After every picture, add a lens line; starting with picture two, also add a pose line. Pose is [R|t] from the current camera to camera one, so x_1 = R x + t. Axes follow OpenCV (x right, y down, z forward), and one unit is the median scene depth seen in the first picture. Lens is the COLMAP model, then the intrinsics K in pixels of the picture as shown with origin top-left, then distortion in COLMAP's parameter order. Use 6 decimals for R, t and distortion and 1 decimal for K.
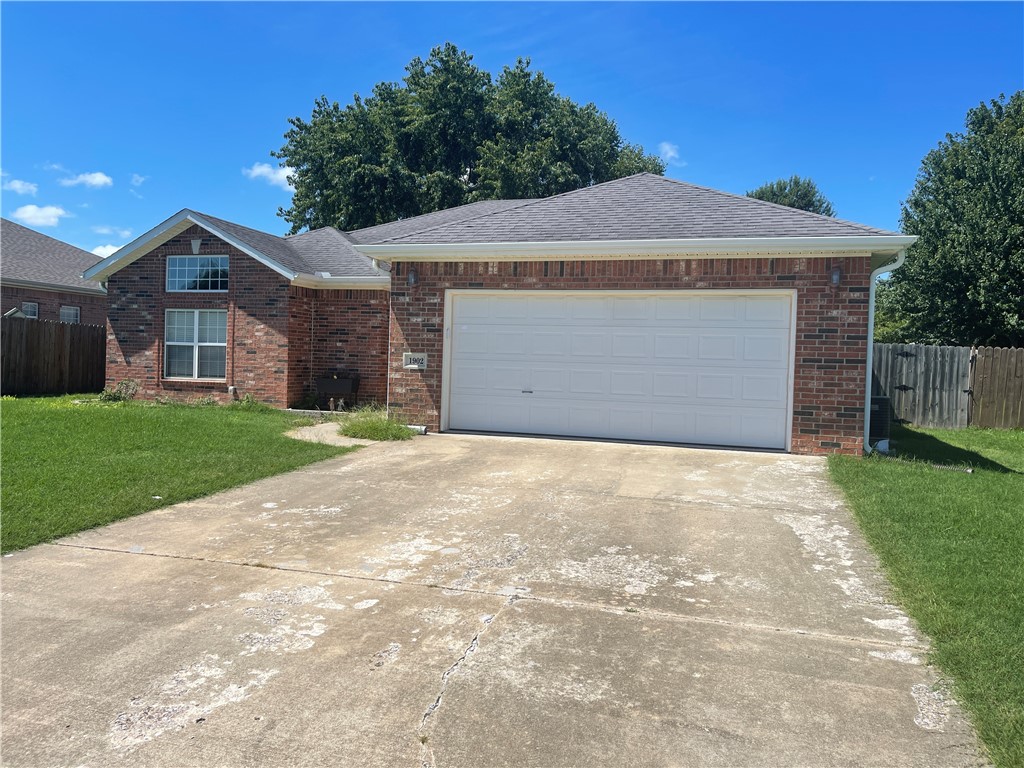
lens RADIAL K [[775.3, 0, 510.8], [0, 775.3, 379.6], [0, 0, 1]] dist [0.060084, -0.071498]
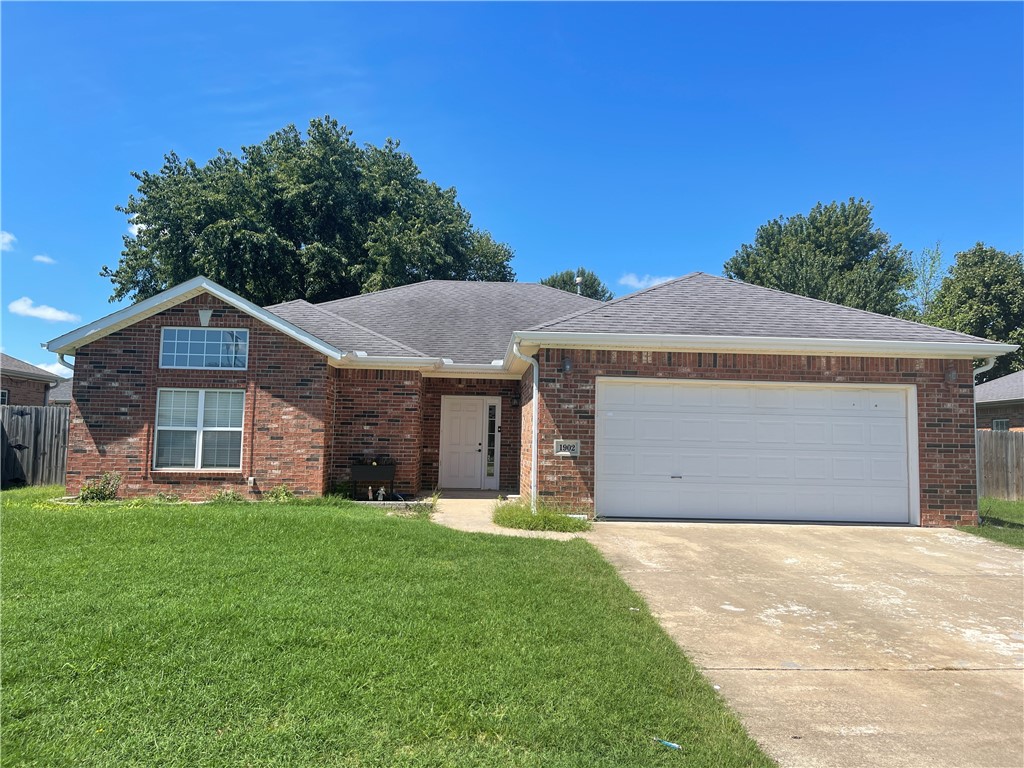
lens RADIAL K [[775.3, 0, 520.8], [0, 775.3, 375.1], [0, 0, 1]] dist [0.060084, -0.071498]
pose [[0.939388, 0.018597, 0.342352, -0.381875], [0.015484, 0.995208, -0.096547, -0.016302], [-0.342507, 0.095996, 0.934598, 0.064351]]
